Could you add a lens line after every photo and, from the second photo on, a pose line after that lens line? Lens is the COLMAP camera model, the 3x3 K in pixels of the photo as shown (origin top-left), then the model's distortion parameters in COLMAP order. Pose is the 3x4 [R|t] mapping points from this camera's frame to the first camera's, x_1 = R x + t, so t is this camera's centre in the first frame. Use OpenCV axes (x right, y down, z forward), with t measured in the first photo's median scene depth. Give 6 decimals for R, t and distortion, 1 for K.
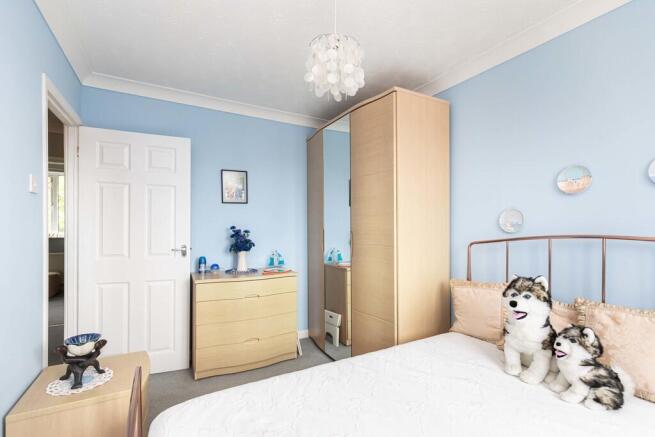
lens RADIAL K [[298.6, 0, 327.3], [0, 298.6, 222.2], [0, 0, 1]] dist [0.002505, 0.000115]
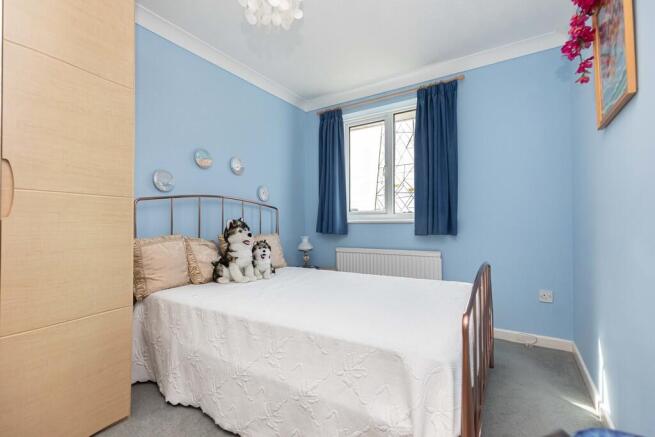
lens RADIAL K [[298.6, 0, 327.4], [0, 298.6, 218.7], [0, 0, 1]] dist [0.002505, 0.000115]
pose [[-0.473186, 0.007945, 0.880927, -0.677562], [-0.007541, 0.999886, -0.013068, 0.151824], [-0.880930, -0.012827, -0.473072, 1.009725]]
